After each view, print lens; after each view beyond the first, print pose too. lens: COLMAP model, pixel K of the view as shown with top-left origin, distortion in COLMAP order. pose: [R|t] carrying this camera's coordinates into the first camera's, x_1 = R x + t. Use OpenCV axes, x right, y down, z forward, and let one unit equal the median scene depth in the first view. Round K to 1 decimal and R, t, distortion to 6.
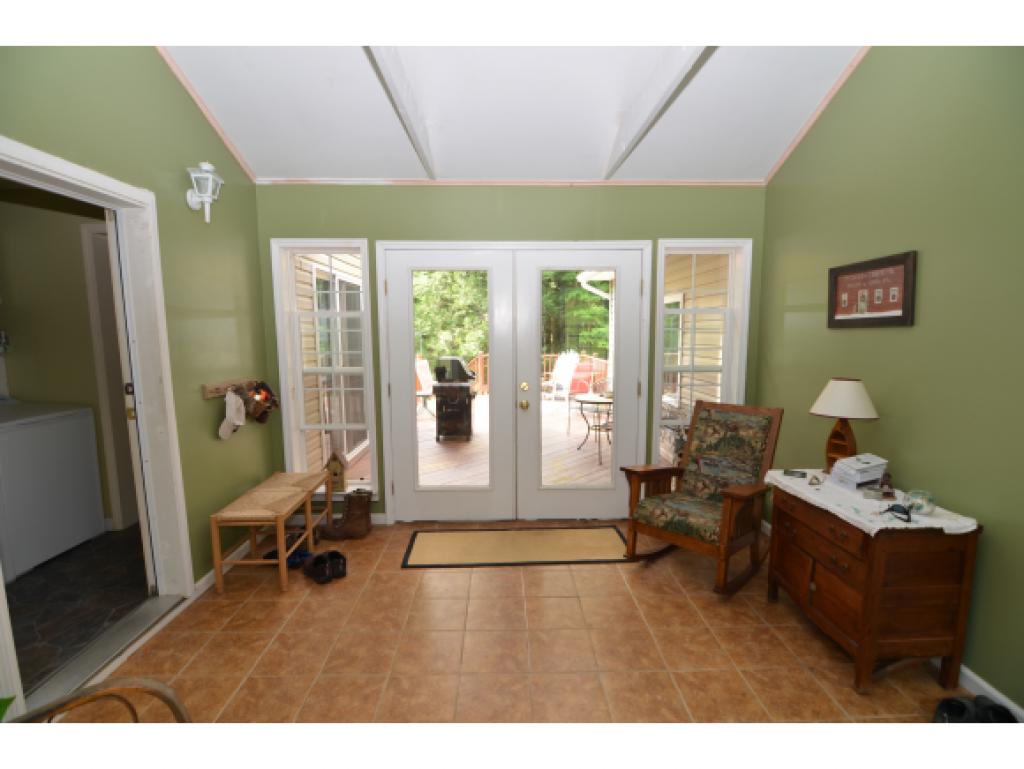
lens RADIAL K [[492.9, 0, 514.9], [0, 492.9, 390.8], [0, 0, 1]] dist [-0.018088, -0.000871]
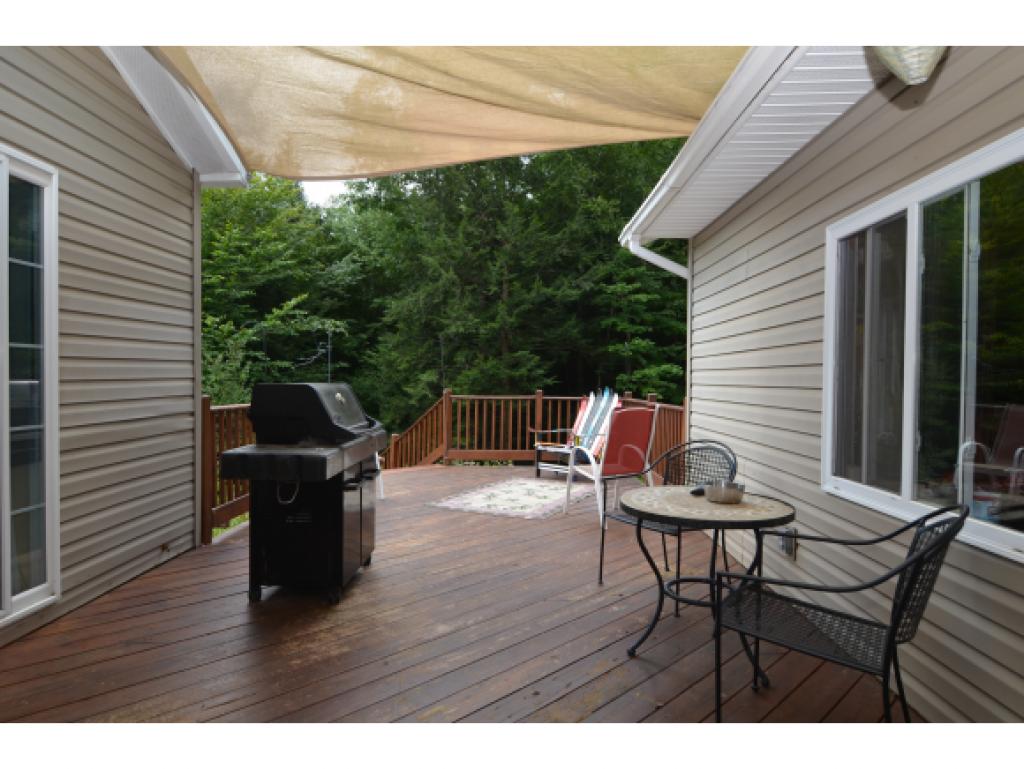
lens RADIAL K [[597.2, 0, 512.8], [0, 597.2, 393.6], [0, 0, 1]] dist [-0.003140, -0.008750]
pose [[0.999118, 0.018556, -0.037662, 0.115821], [-0.022167, 0.994953, -0.097862, -0.030982], [0.035656, 0.098610, 0.994487, 1.075550]]
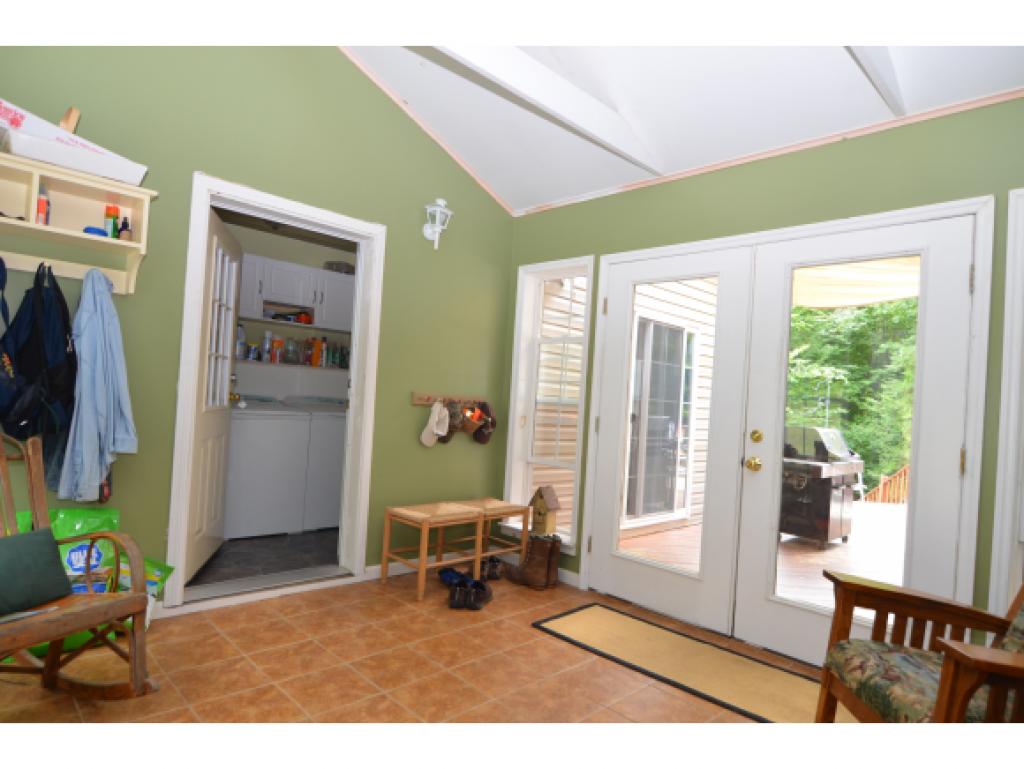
lens RADIAL K [[597.2, 0, 516.0], [0, 597.2, 388.6], [0, 0, 1]] dist [-0.003140, -0.008750]
pose [[0.682743, 0.036508, -0.729746, 0.420730], [-0.158927, 0.982259, -0.099549, 0.065451], [0.713165, 0.183943, 0.676433, 0.205036]]
